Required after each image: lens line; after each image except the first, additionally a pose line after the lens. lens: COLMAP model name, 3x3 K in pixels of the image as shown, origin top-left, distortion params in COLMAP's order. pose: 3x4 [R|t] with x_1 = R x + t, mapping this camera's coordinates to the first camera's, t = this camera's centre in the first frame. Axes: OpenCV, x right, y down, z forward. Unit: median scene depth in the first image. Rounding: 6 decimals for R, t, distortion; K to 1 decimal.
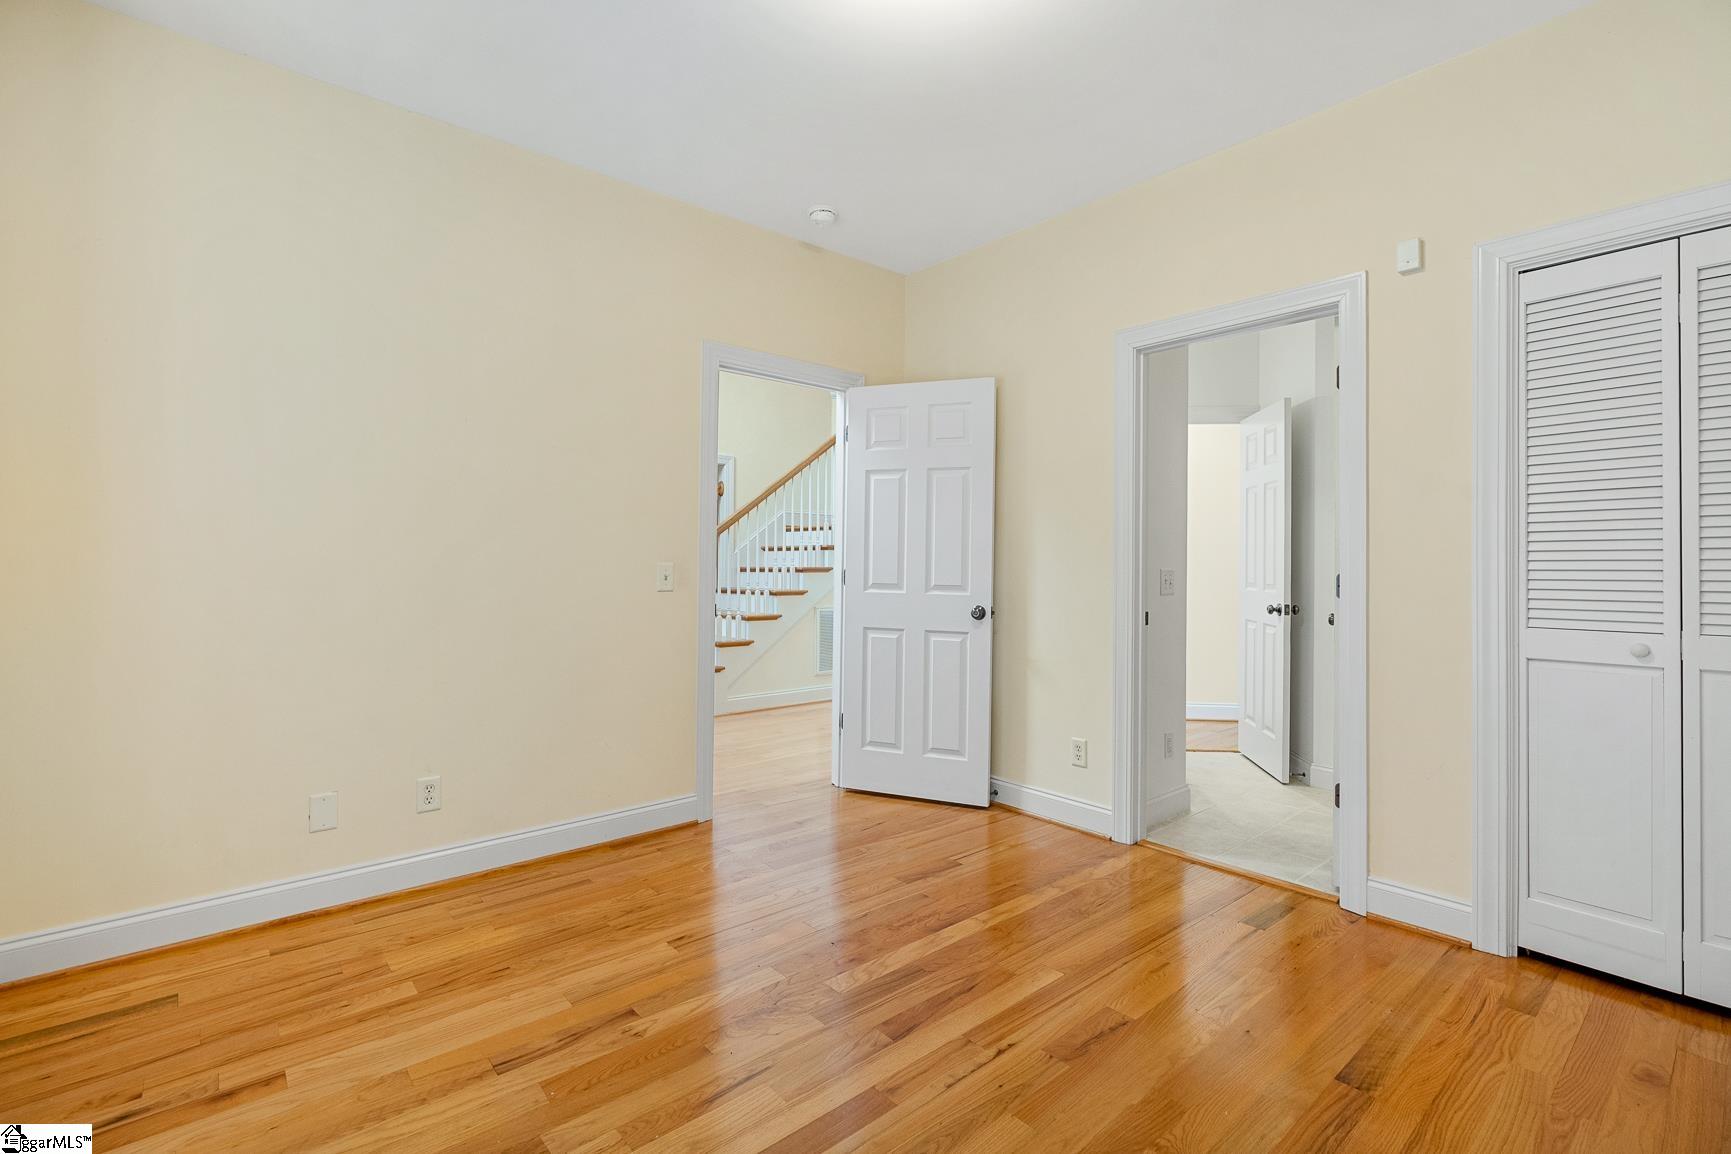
lens RADIAL K [[782.2, 0, 868.1], [0, 782.2, 575.0], [0, 0, 1]] dist [0.003758, 0.000222]
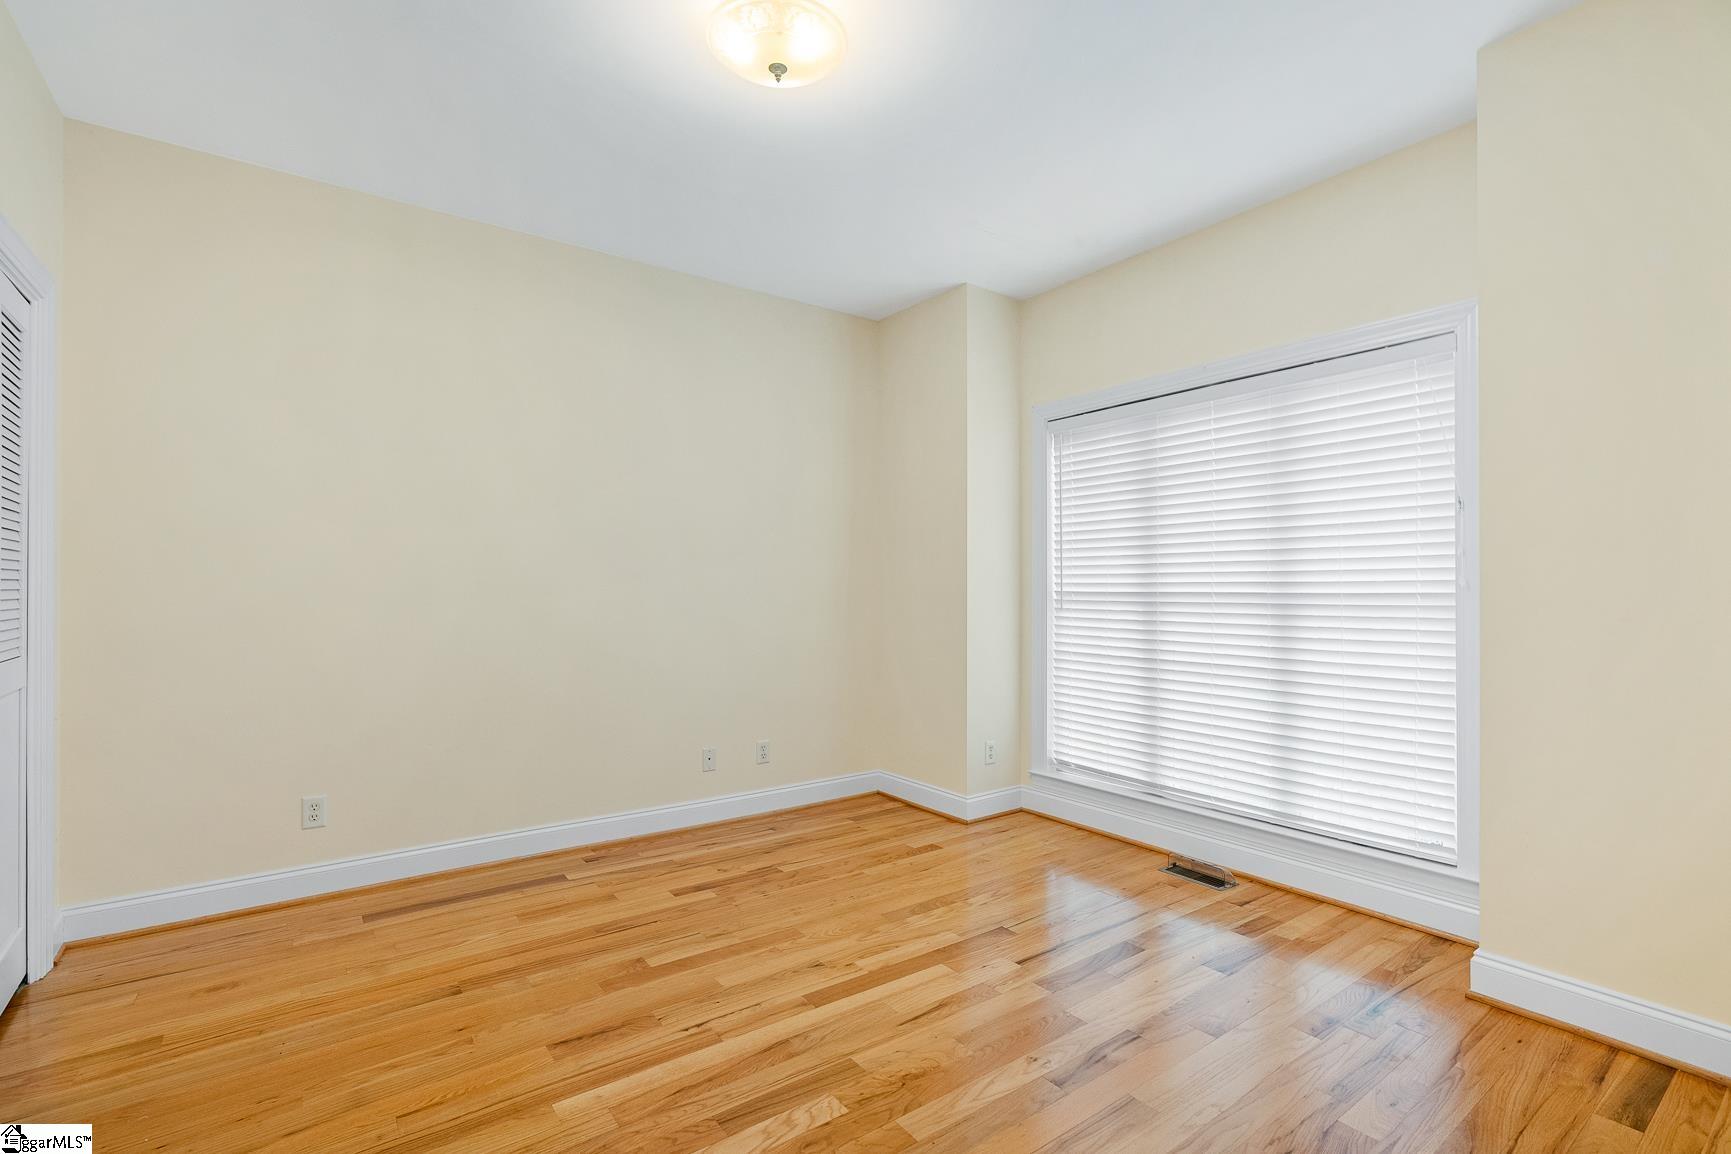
lens RADIAL K [[782.2, 0, 867.7], [0, 782.2, 579.4], [0, 0, 1]] dist [0.003758, 0.000222]
pose [[-0.996727, -0.003044, 0.080780, -0.098498], [-0.003010, 0.999995, 0.000553, -0.024212], [-0.080781, 0.000308, -0.996732, 1.266695]]
